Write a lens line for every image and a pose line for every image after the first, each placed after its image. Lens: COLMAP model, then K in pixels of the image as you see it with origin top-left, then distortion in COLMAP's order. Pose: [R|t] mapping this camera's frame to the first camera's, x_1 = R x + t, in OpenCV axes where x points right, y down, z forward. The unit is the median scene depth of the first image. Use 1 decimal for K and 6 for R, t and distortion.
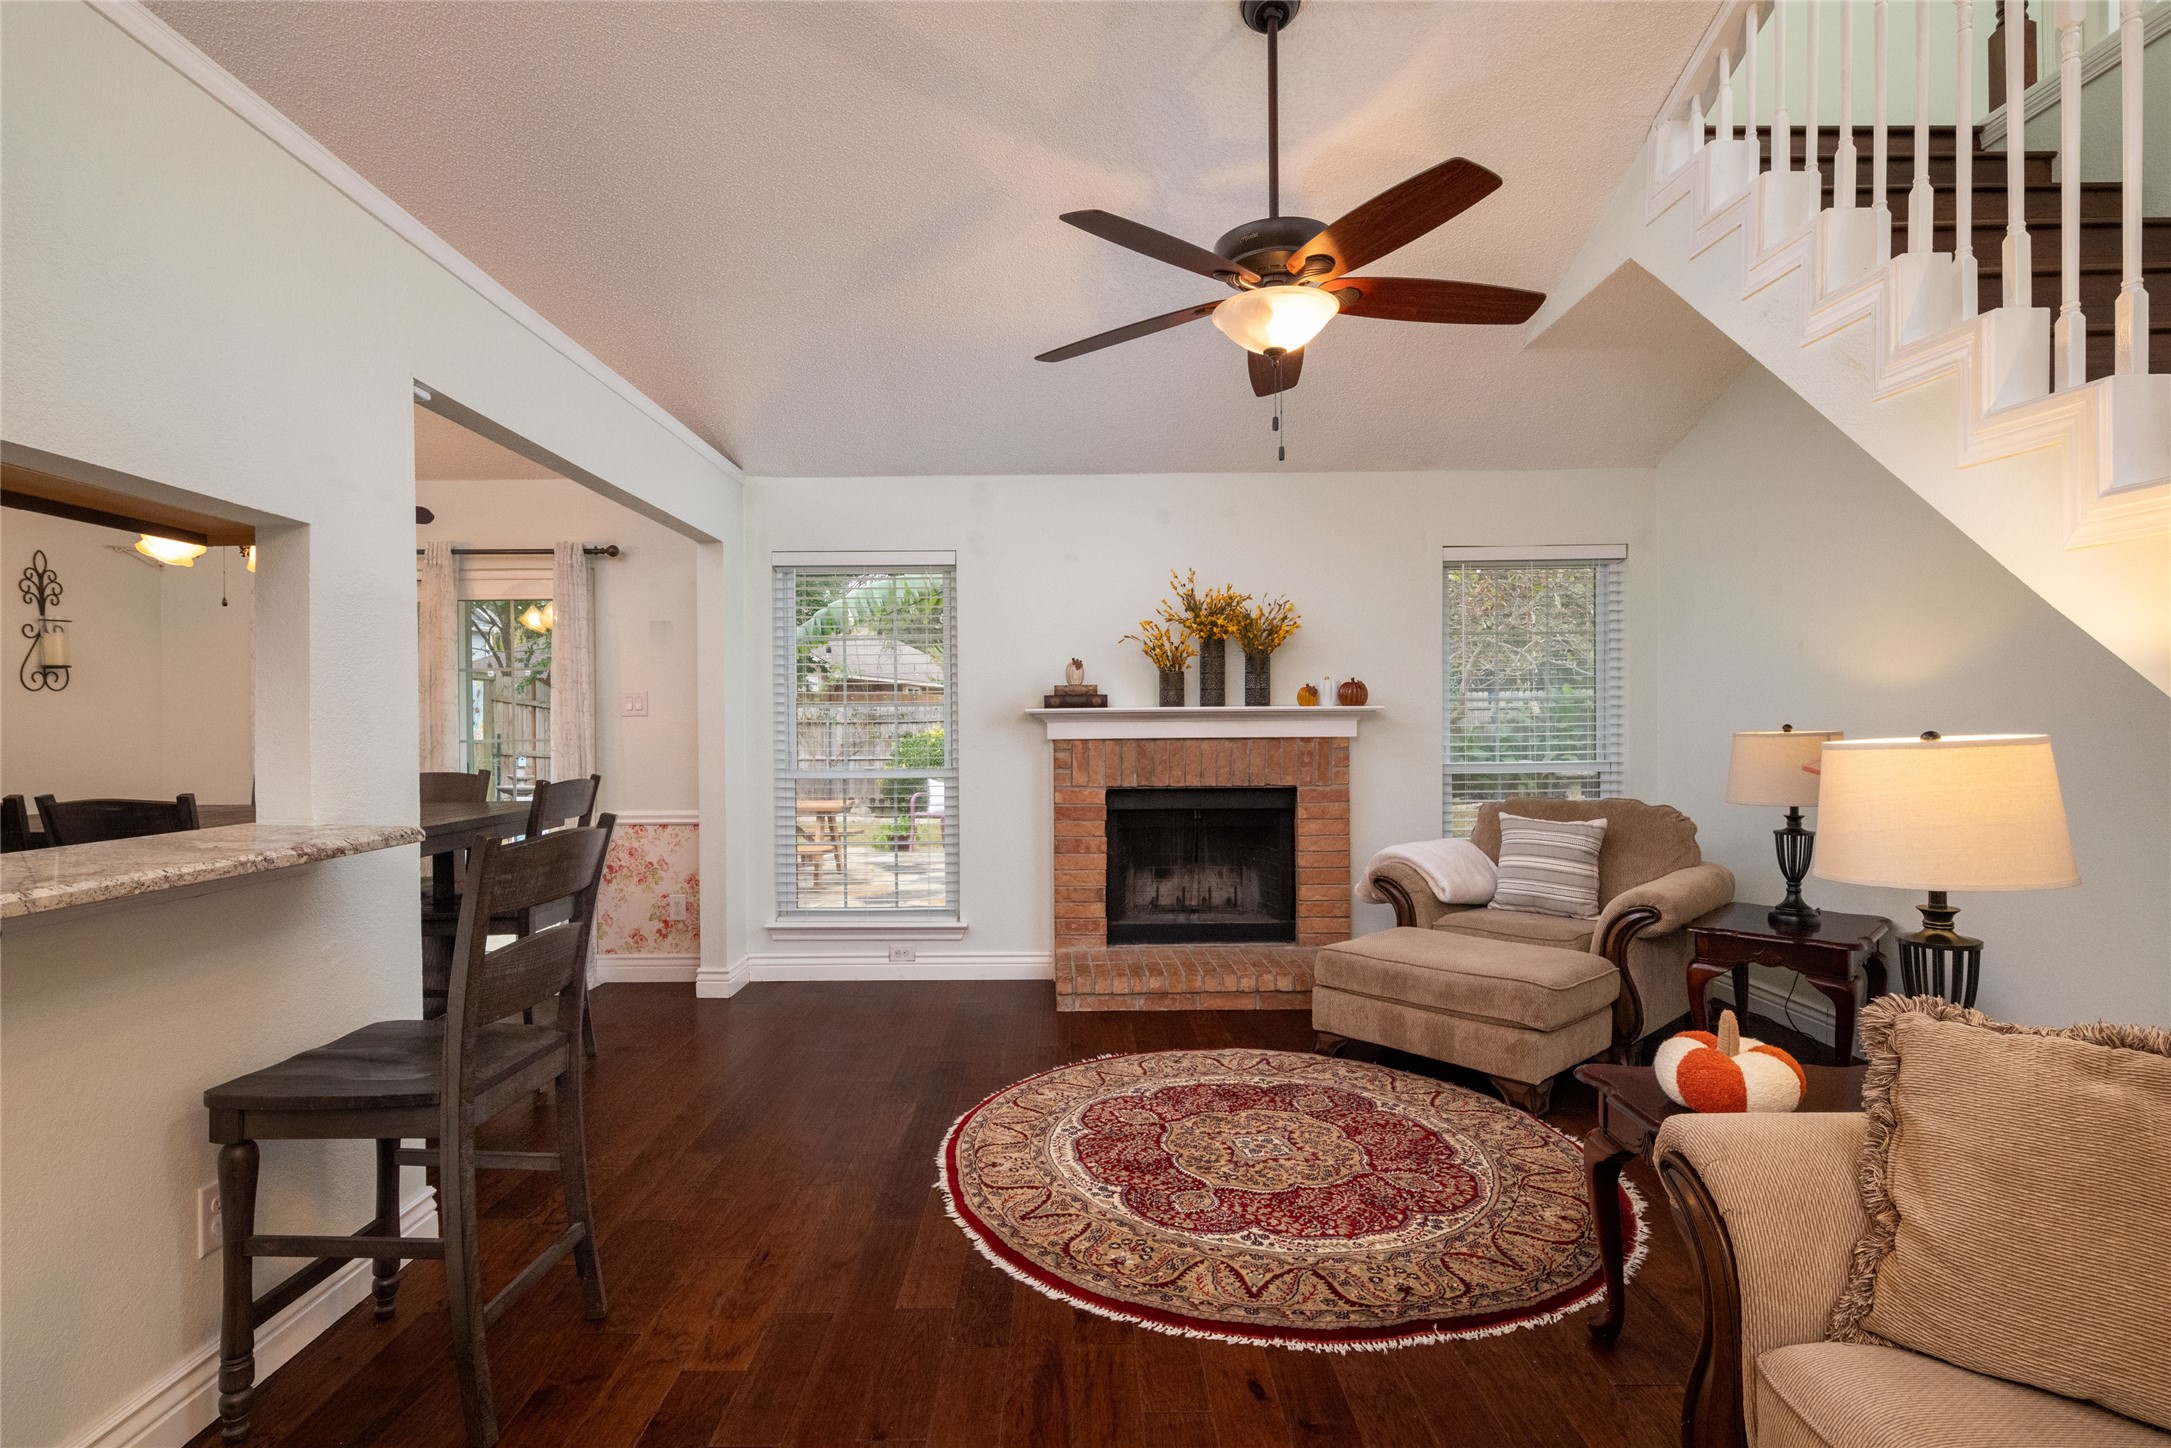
lens RADIAL K [[1048.9, 0, 1062.8], [0, 1048.9, 731.5], [0, 0, 1]] dist [0.004863, -0.004688]
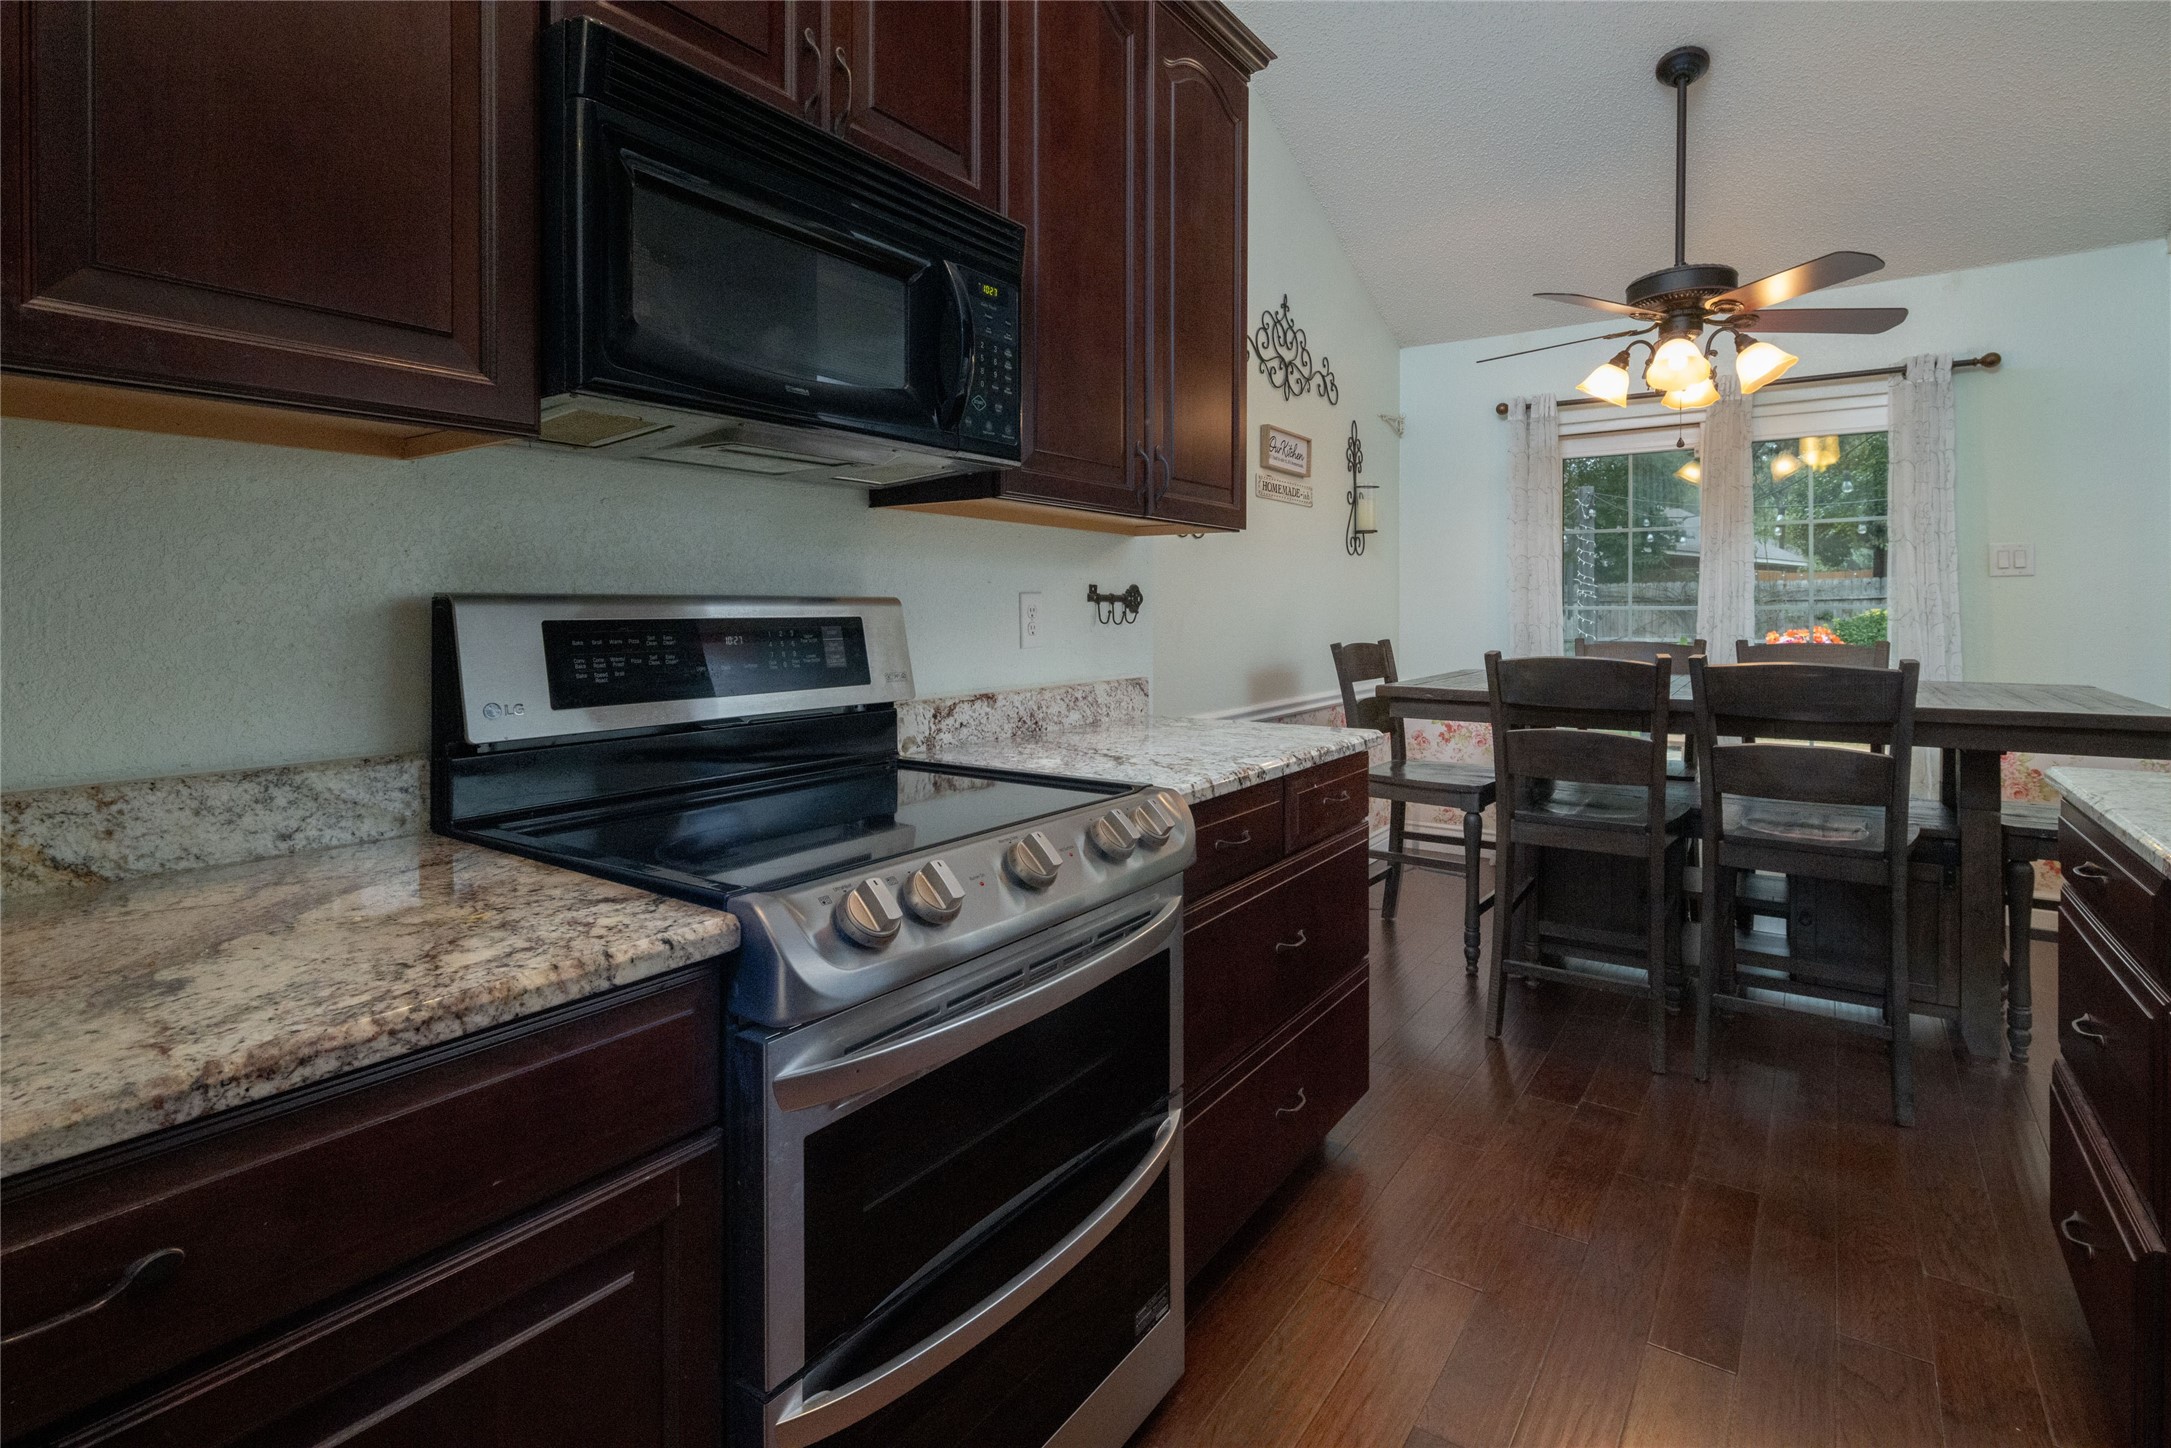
lens RADIAL K [[1048.9, 0, 1097.4], [0, 1048.9, 615.0], [0, 0, 1]] dist [0.004863, -0.004688]
pose [[0.821554, 0.009101, -0.570059, -0.586280], [-0.008293, 0.999958, 0.004012, 0.018071], [0.570071, 0.001431, 0.821594, -0.000370]]
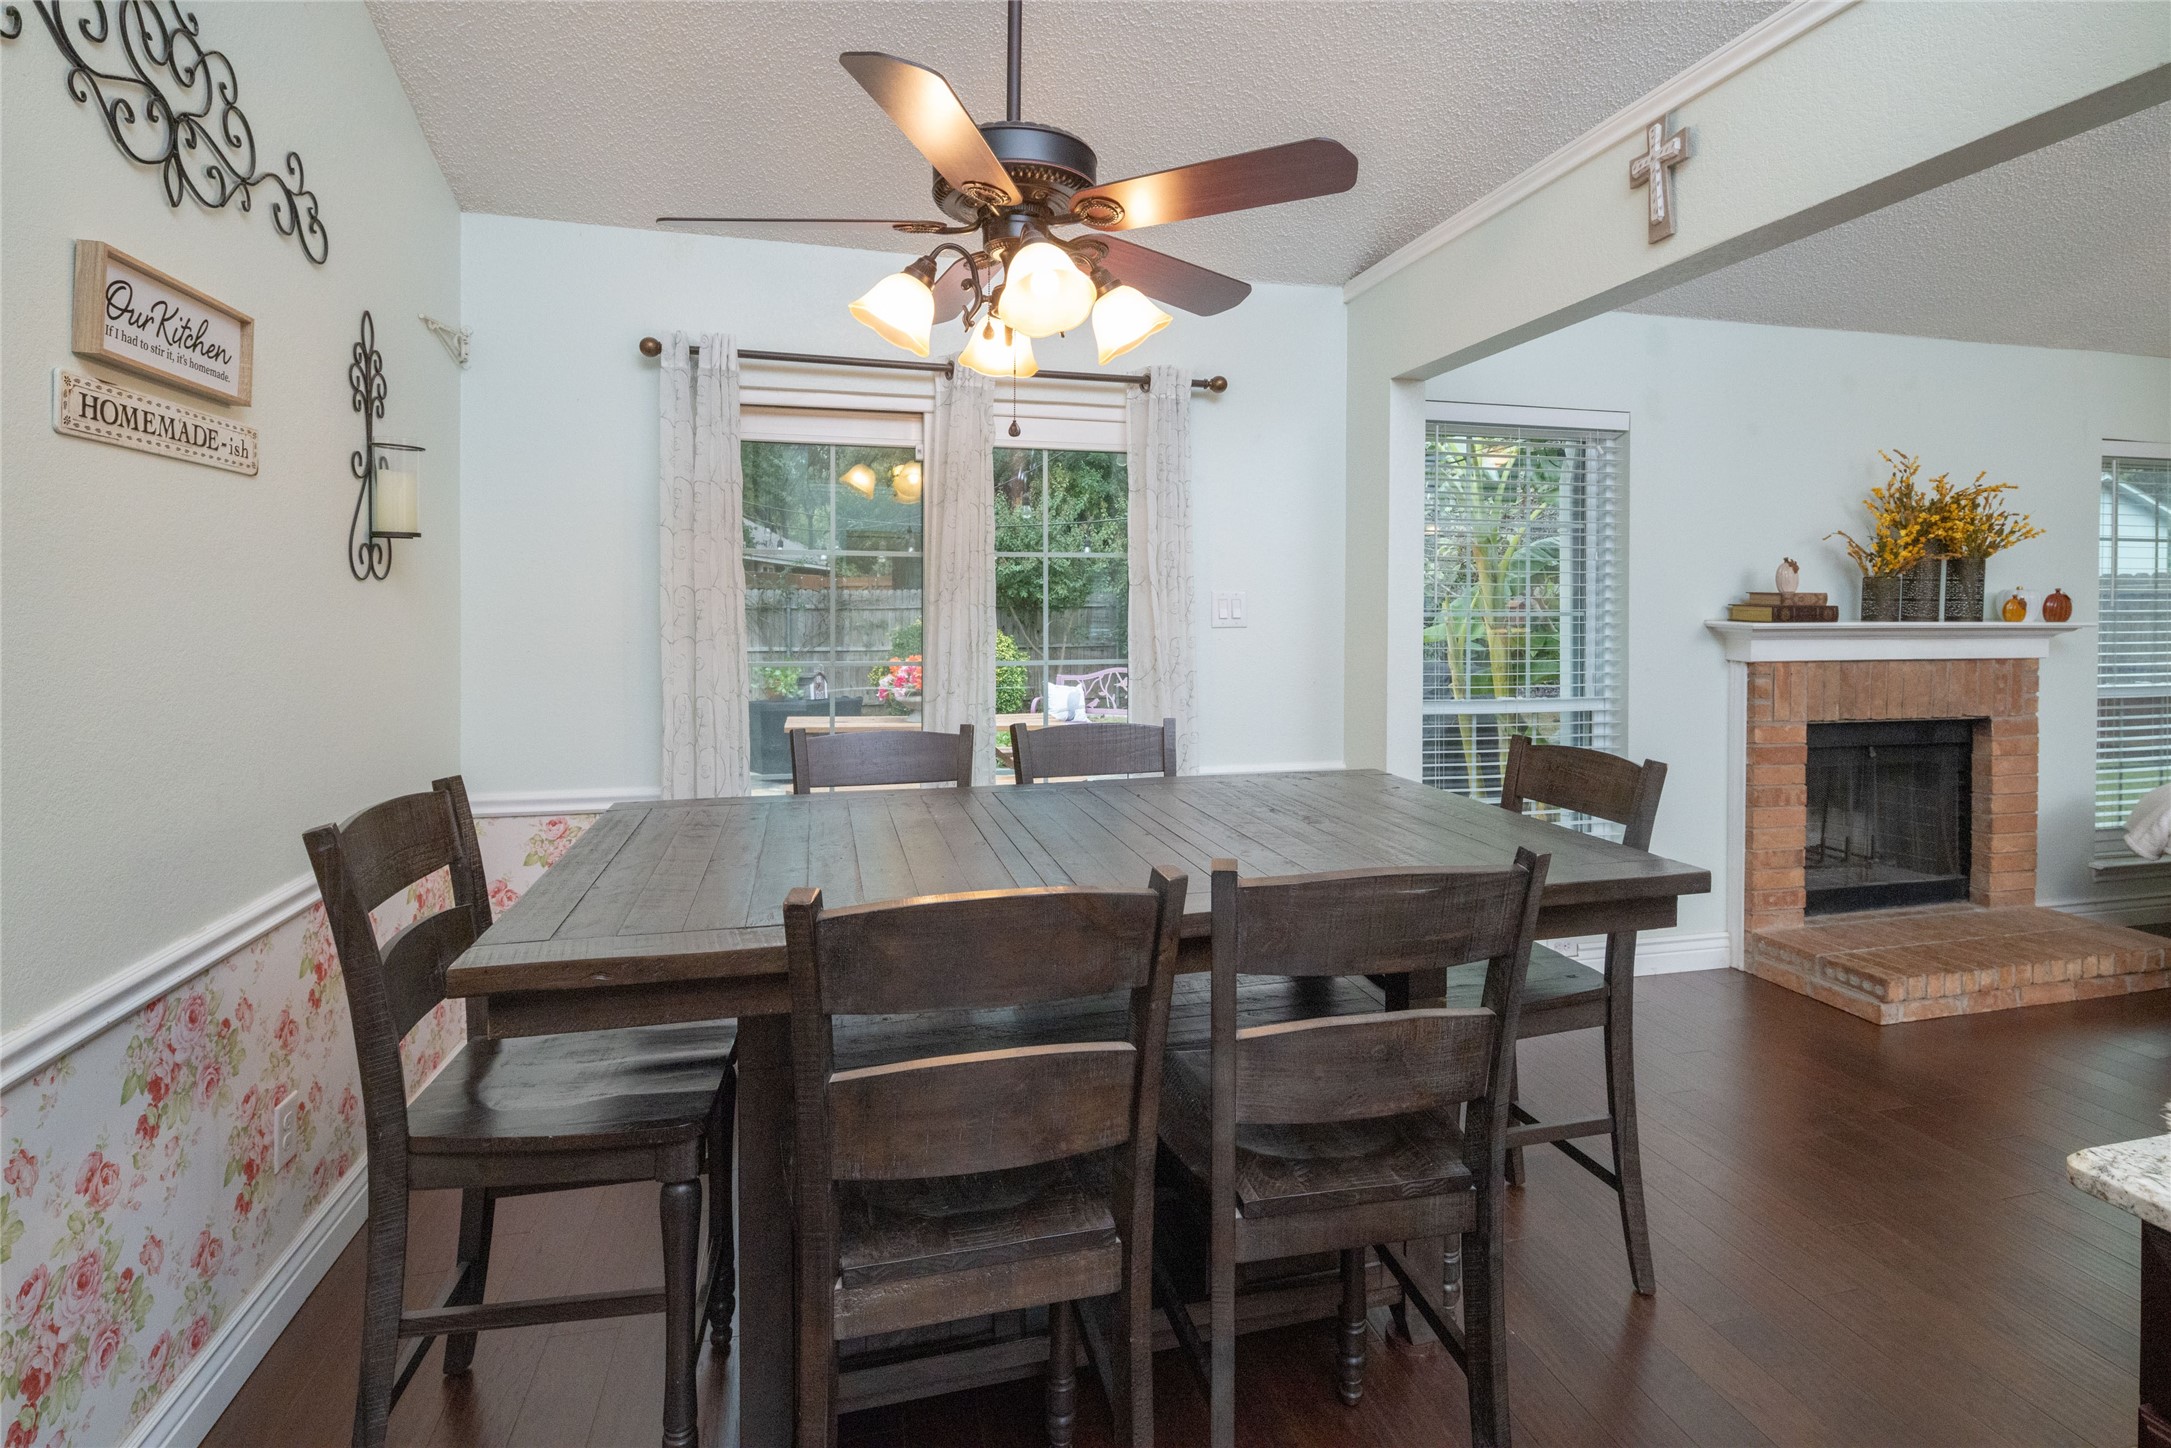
lens RADIAL K [[1048.9, 0, 1097.3], [0, 1048.9, 614.1], [0, 0, 1]] dist [0.004863, -0.004688]
pose [[0.969740, 0.009239, 0.243966, -0.745214], [-0.009626, 0.999954, 0.000395, -0.025721], [-0.243952, -0.002731, 0.969784, 0.401870]]
